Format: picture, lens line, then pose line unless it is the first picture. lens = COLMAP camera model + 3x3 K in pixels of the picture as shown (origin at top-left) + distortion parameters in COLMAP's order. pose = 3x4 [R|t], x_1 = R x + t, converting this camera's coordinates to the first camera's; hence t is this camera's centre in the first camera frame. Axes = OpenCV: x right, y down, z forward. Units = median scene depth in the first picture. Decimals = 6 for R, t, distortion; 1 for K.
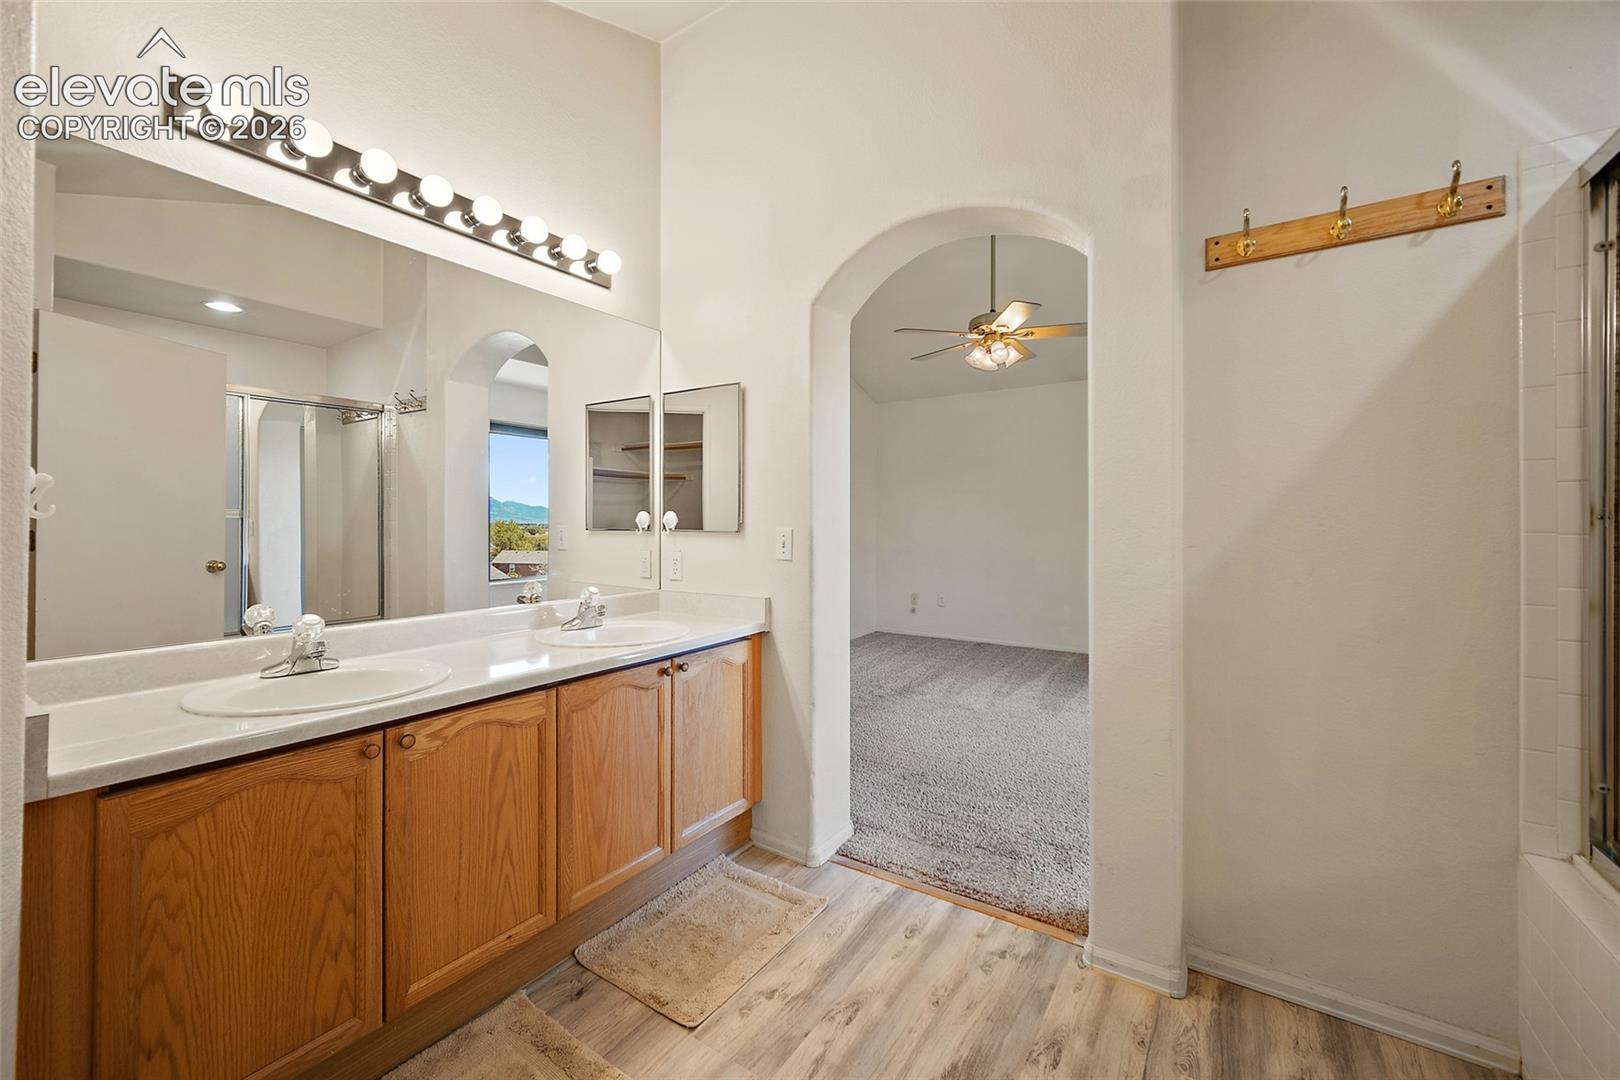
lens RADIAL K [[638.9, 0, 802.3], [0, 638.9, 523.0], [0, 0, 1]] dist [-0.003814, 0.001033]
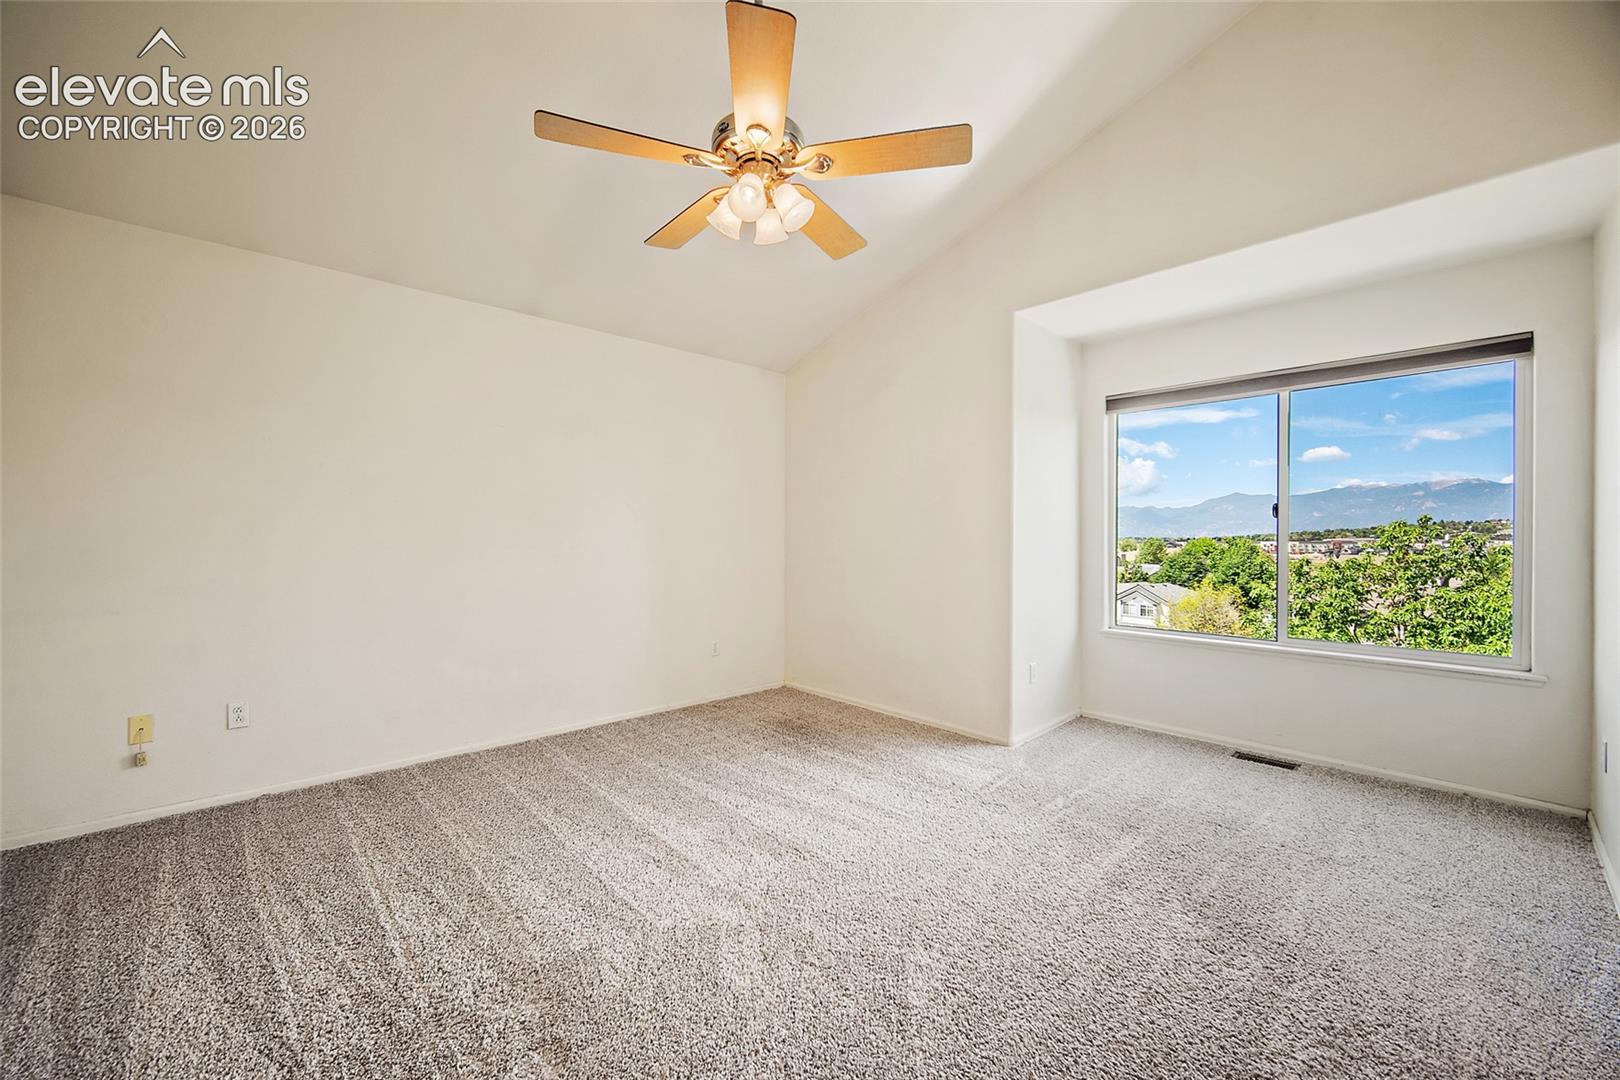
lens RADIAL K [[638.9, 0, 816.2], [0, 638.9, 545.0], [0, 0, 1]] dist [-0.003814, 0.001033]
pose [[0.220465, -0.013447, 0.975302, -0.410523], [-0.001733, 0.999898, 0.014178, -0.006483], [-0.975393, -0.004816, 0.220420, 1.794223]]
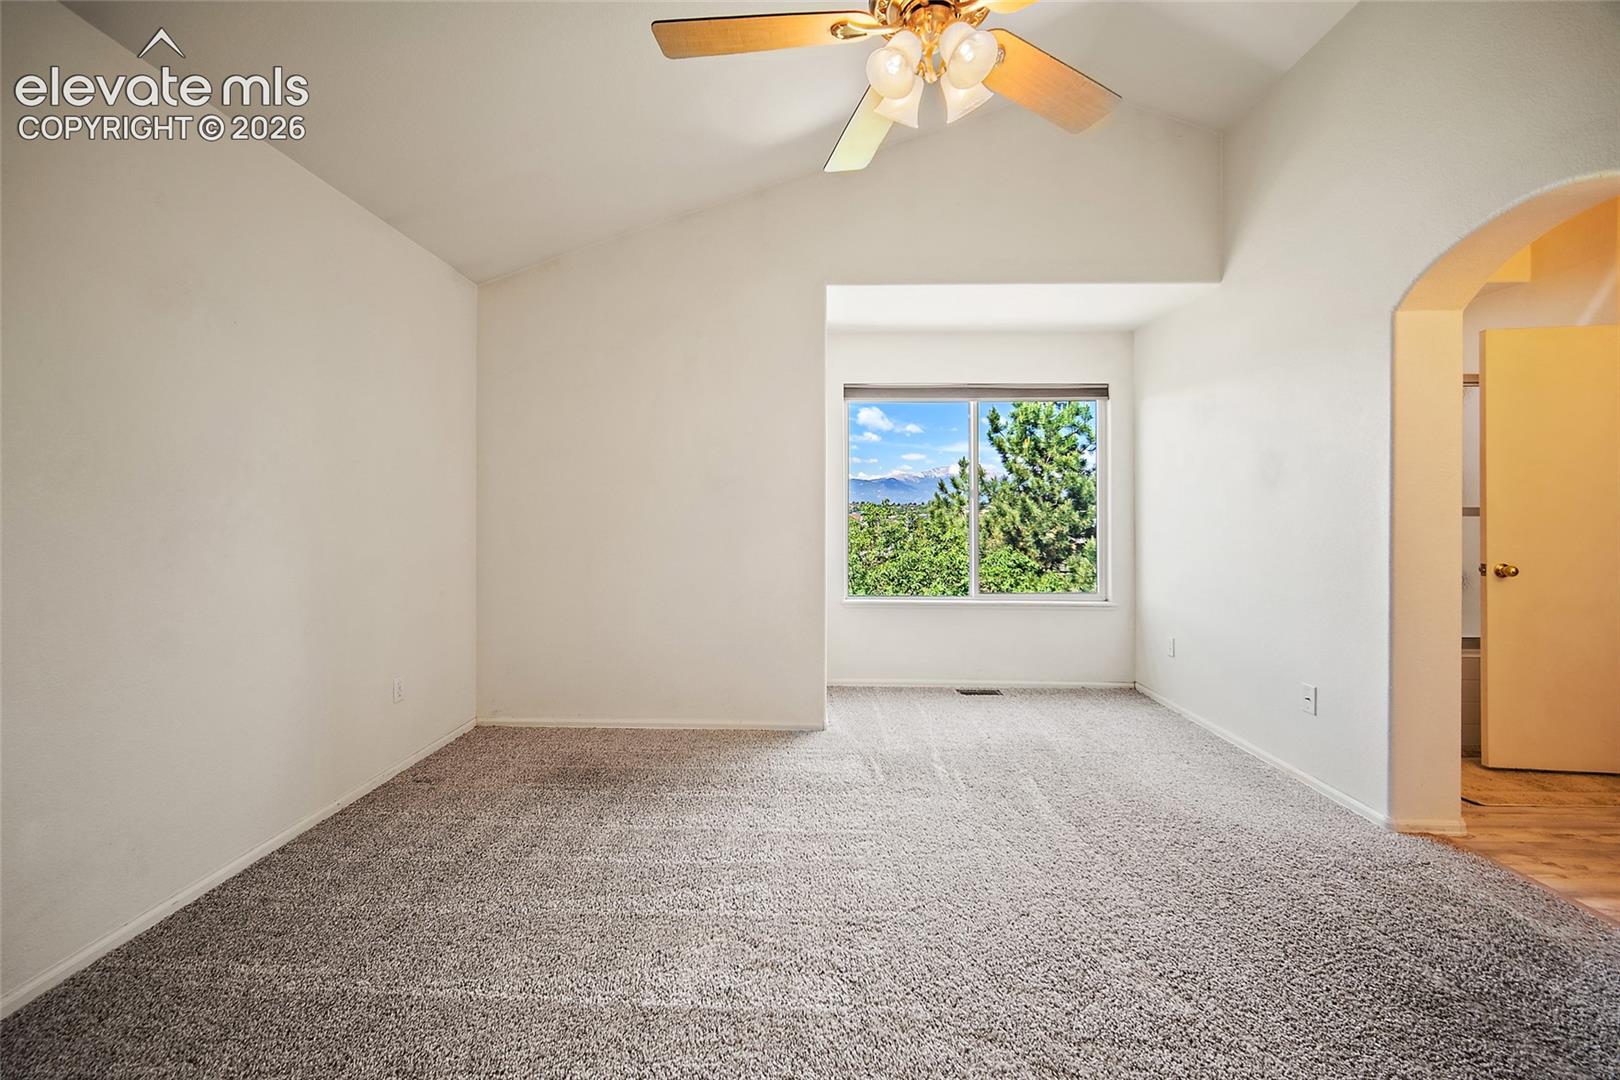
lens RADIAL K [[638.9, 0, 804.2], [0, 638.9, 516.2], [0, 0, 1]] dist [-0.003814, 0.001033]
pose [[-0.539928, -0.001119, 0.841710, 0.050748], [-0.002240, 0.999997, -0.000108, 0.001142], [-0.841708, -0.001944, -0.539930, 2.717254]]
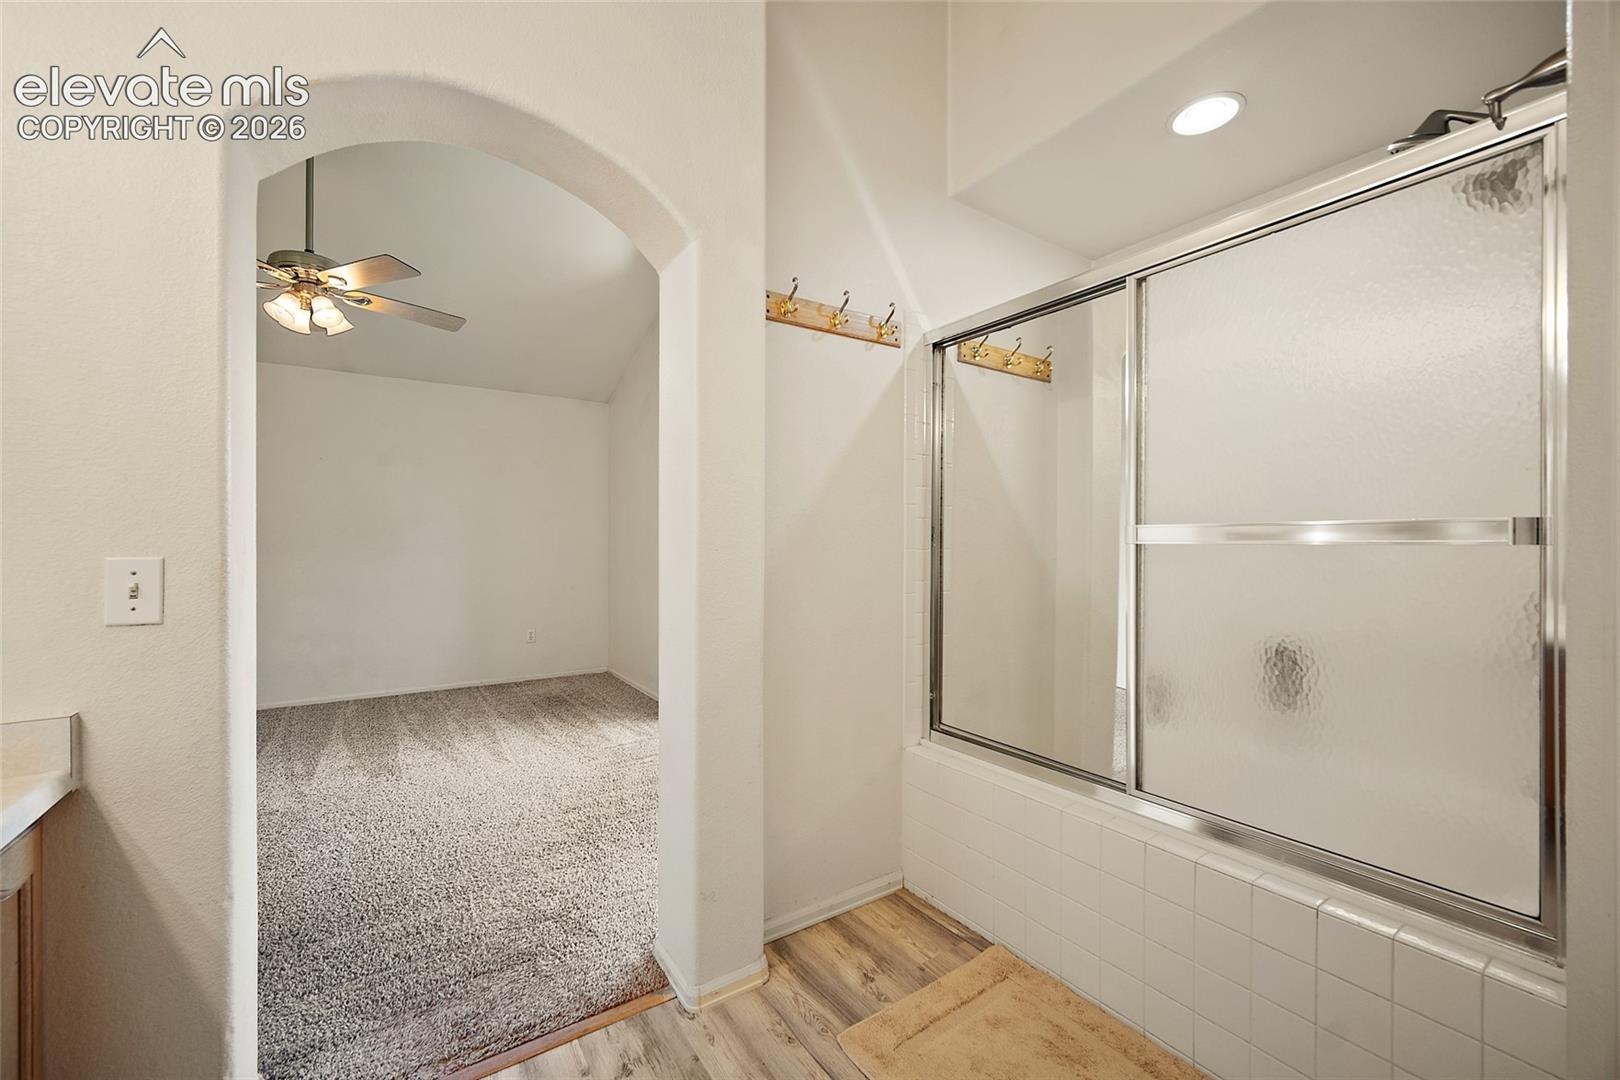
lens RADIAL K [[638.9, 0, 795.2], [0, 638.9, 544.5], [0, 0, 1]] dist [-0.003814, 0.001033]
pose [[0.390968, -0.003556, 0.920398, -0.332066], [0.001636, 0.999994, 0.003169, -0.002121], [-0.920403, 0.000267, 0.390971, 0.449839]]
